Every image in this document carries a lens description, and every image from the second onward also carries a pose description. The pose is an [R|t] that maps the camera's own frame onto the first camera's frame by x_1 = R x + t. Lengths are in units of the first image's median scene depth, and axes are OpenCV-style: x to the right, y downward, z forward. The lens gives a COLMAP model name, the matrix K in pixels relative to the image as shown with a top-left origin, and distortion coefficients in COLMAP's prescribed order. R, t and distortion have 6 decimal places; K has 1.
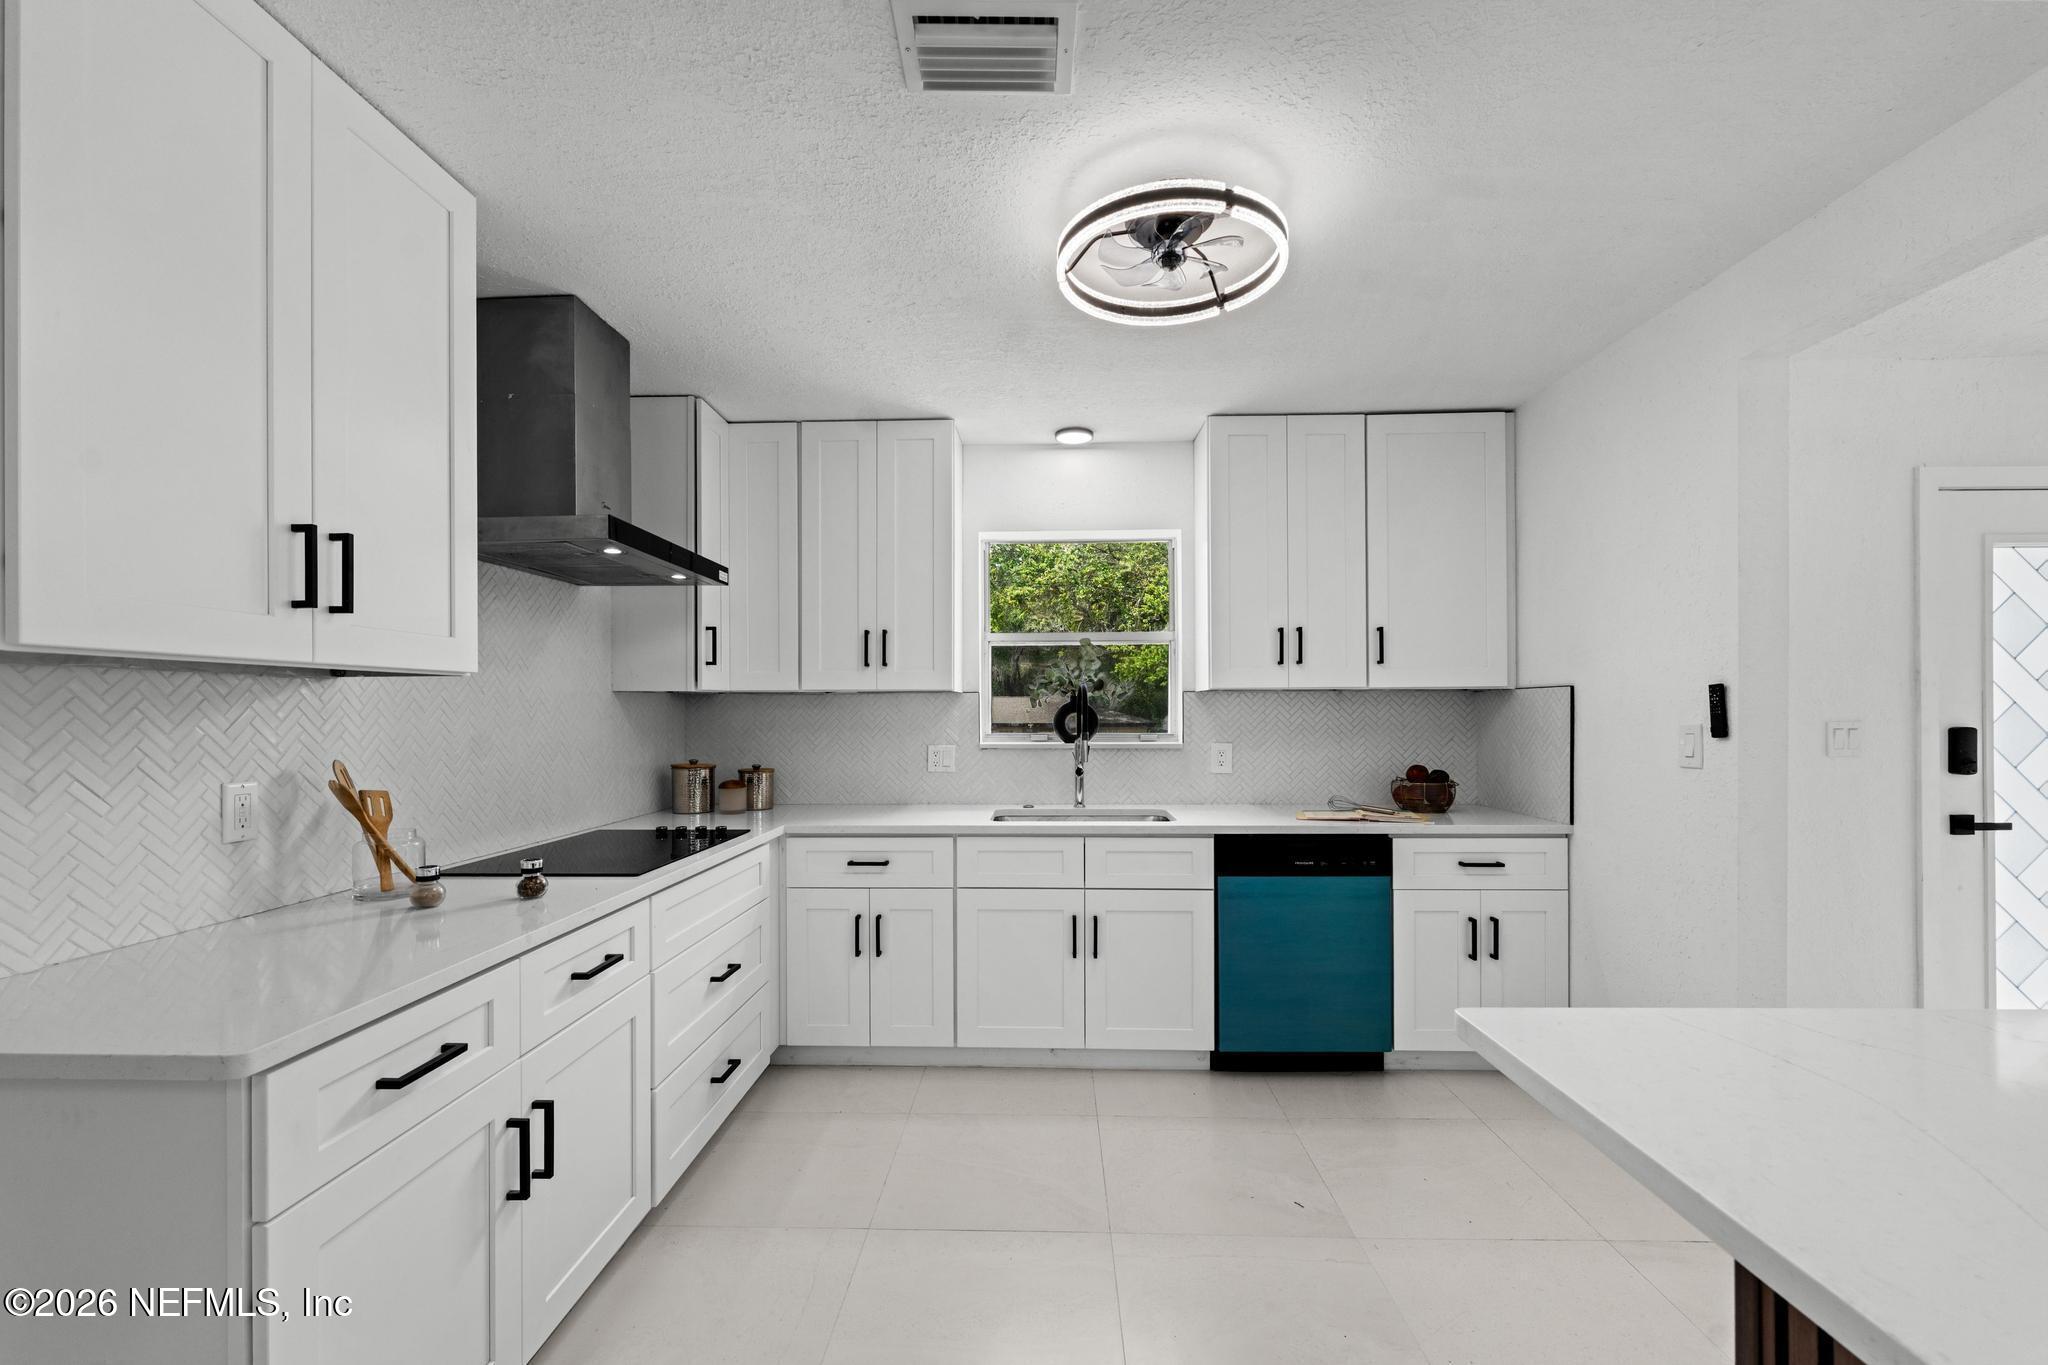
lens RADIAL K [[831.6, 0, 1023.8], [0, 831.6, 706.2], [0, 0, 1]] dist [-0.001390, -0.000157]
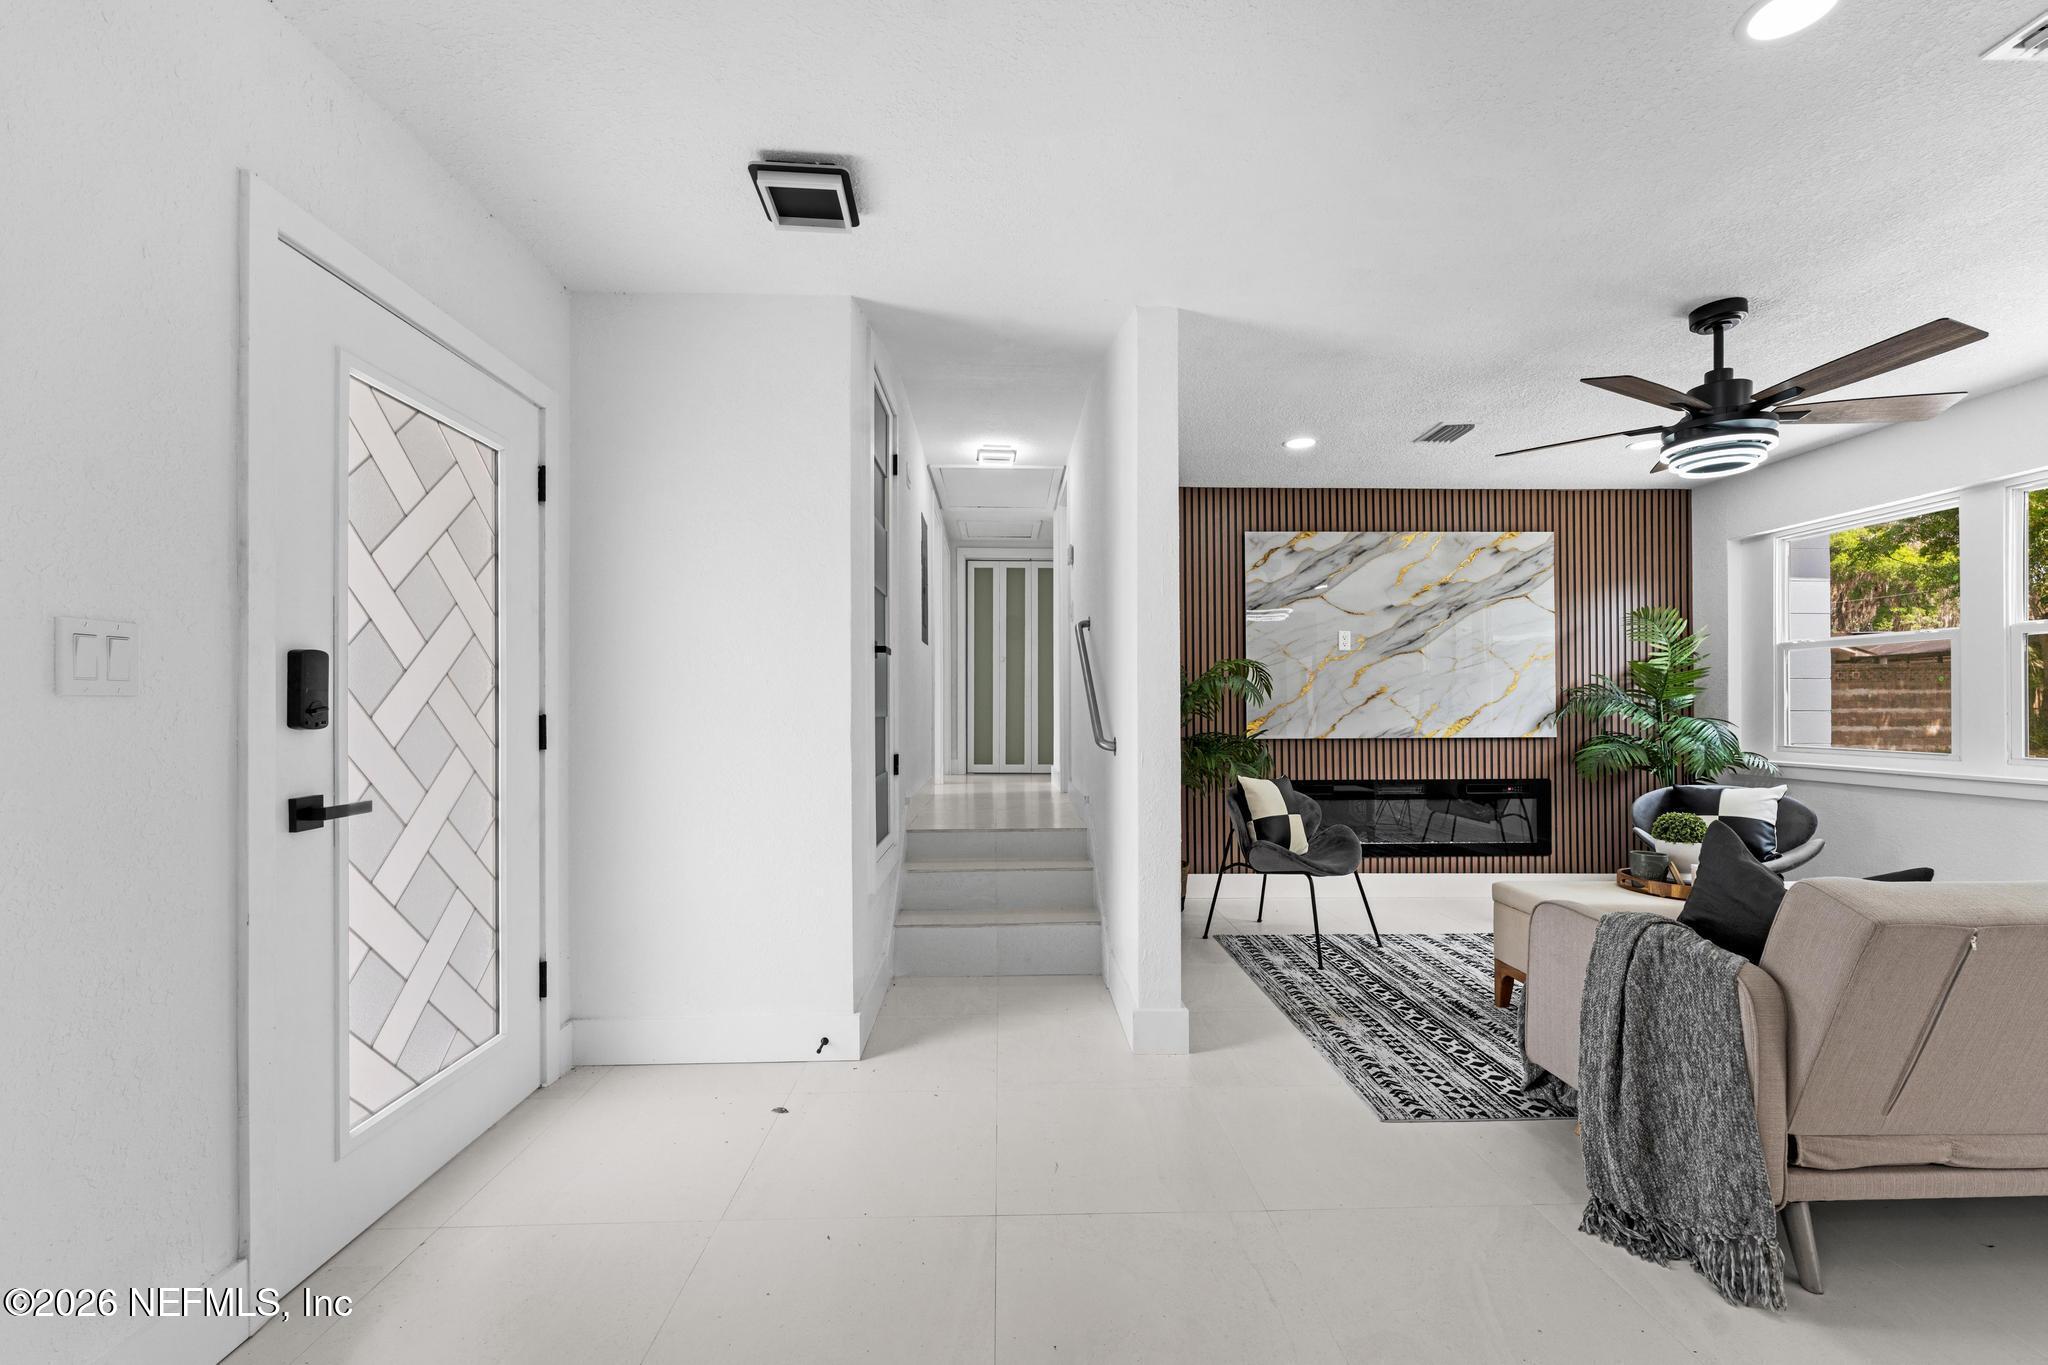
lens RADIAL K [[831.6, 0, 1019.6], [0, 831.6, 703.8], [0, 0, 1]] dist [-0.001390, -0.000157]
pose [[-0.042716, 0.006779, 0.999064, 0.508831], [-0.003415, 0.999970, -0.006931, 0.066100], [-0.999081, -0.003708, -0.042691, 0.511085]]
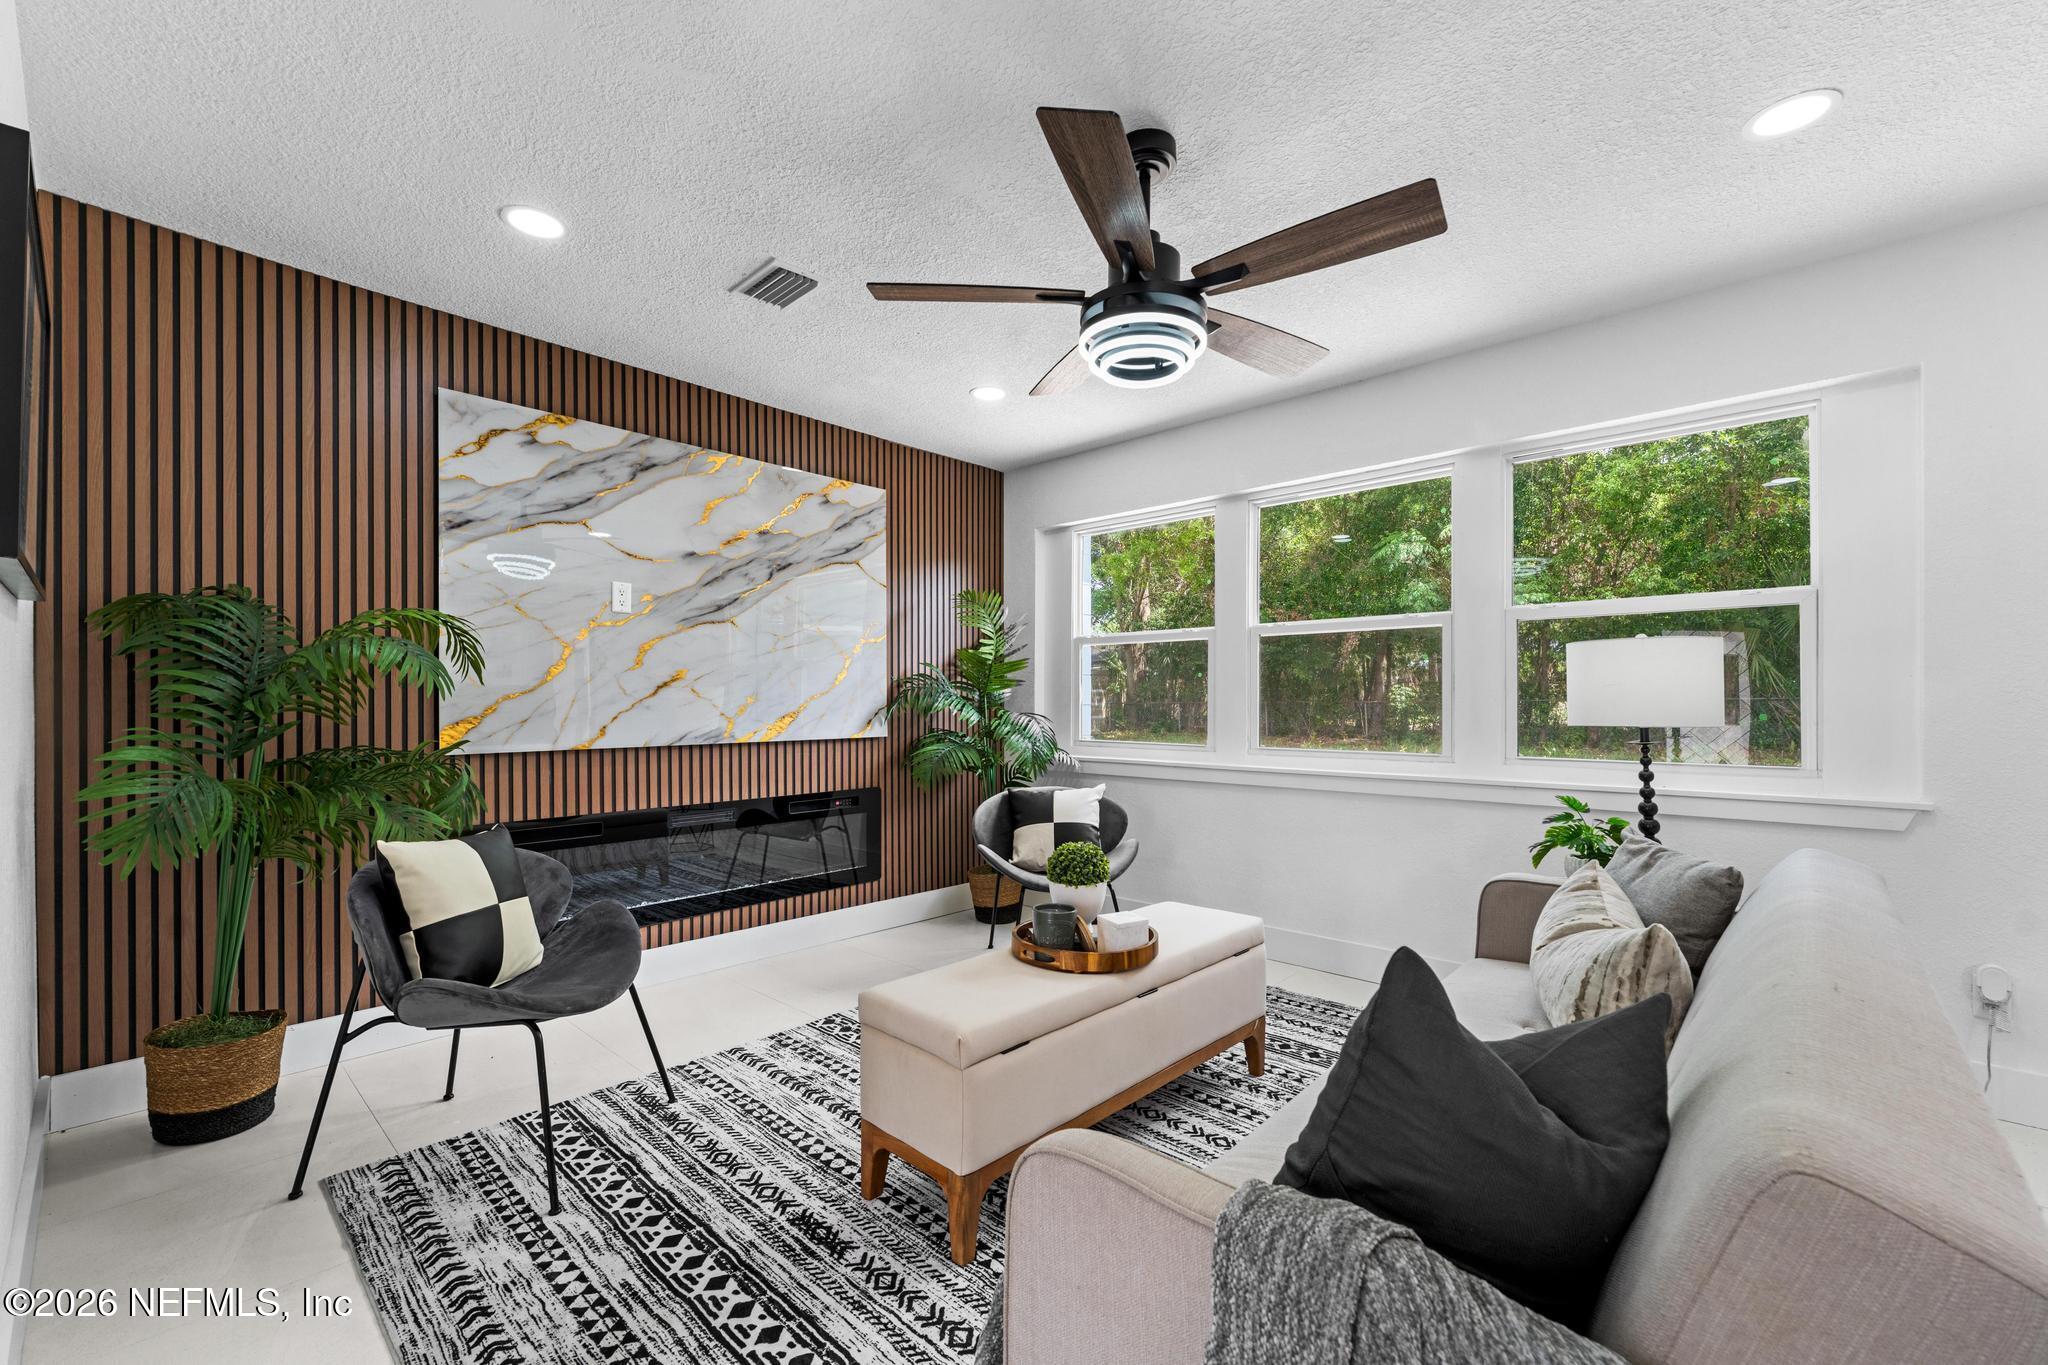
lens RADIAL K [[831.6, 0, 1028.2], [0, 831.6, 698.6], [0, 0, 1]] dist [-0.001390, -0.000157]
pose [[-0.751237, 0.003513, 0.660023, 1.057621], [-0.002900, 0.999959, -0.008623, 0.065598], [-0.660026, -0.008392, -0.751196, 0.240596]]
